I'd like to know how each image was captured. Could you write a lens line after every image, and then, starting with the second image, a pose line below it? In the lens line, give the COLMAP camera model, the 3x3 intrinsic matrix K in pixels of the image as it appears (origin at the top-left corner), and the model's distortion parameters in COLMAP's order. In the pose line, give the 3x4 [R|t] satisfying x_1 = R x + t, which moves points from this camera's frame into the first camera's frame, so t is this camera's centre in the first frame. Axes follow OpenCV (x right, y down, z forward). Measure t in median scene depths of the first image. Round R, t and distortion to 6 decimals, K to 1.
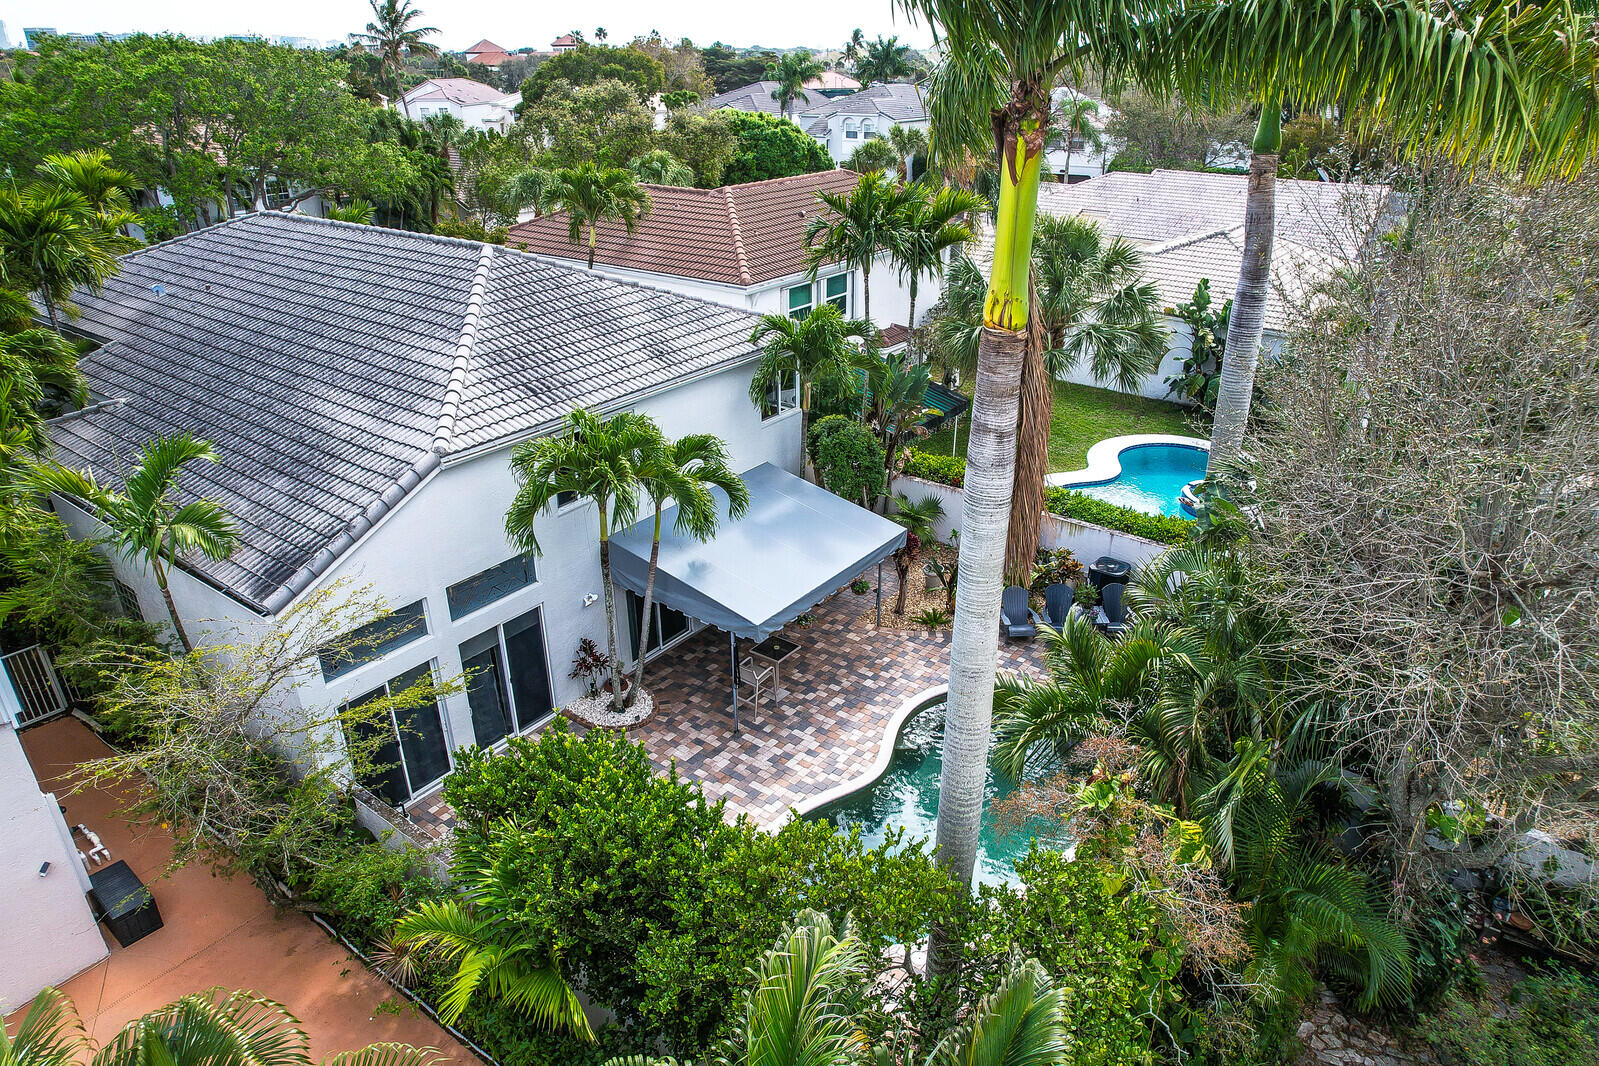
lens RADIAL K [[1021.2, 0, 802.4], [0, 1021.2, 532.7], [0, 0, 1]] dist [-0.077058, 0.070365]
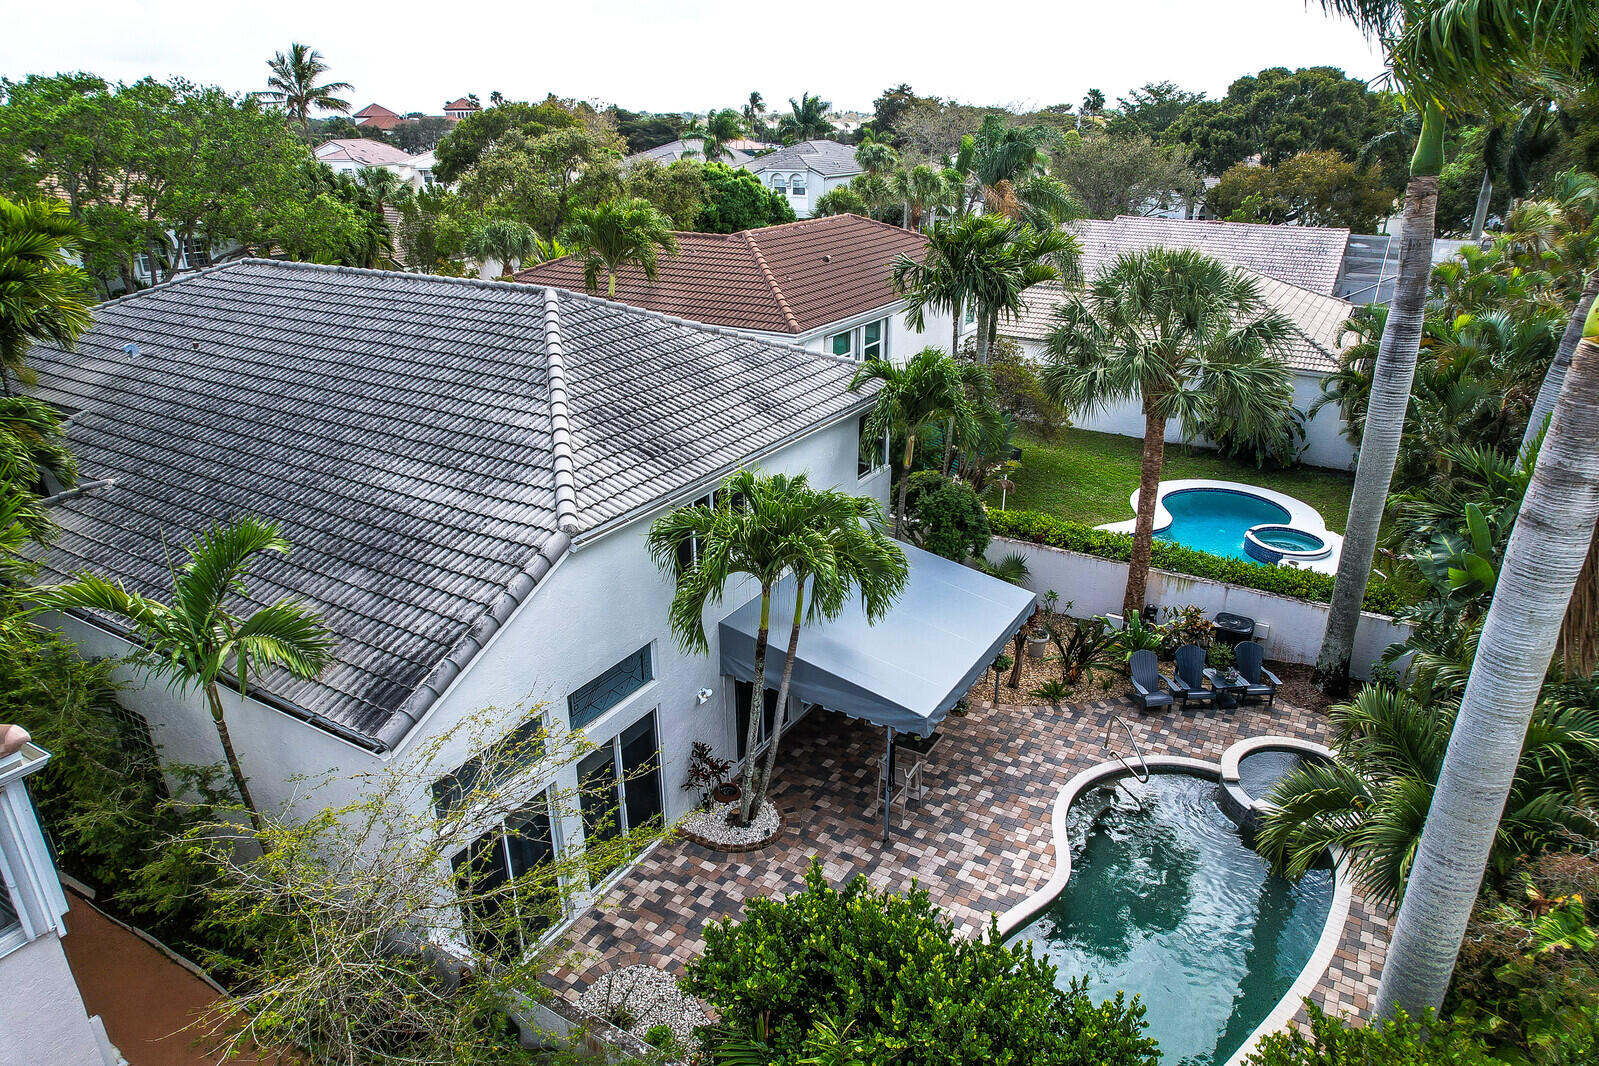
lens RADIAL K [[1021.2, 0, 806.3], [0, 1021.2, 534.8], [0, 0, 1]] dist [-0.077058, 0.070365]
pose [[0.994120, -0.040915, 0.100256, -0.197018], [0.046233, 0.997612, -0.051306, -0.020453], [-0.097917, 0.055640, 0.993638, 0.133699]]
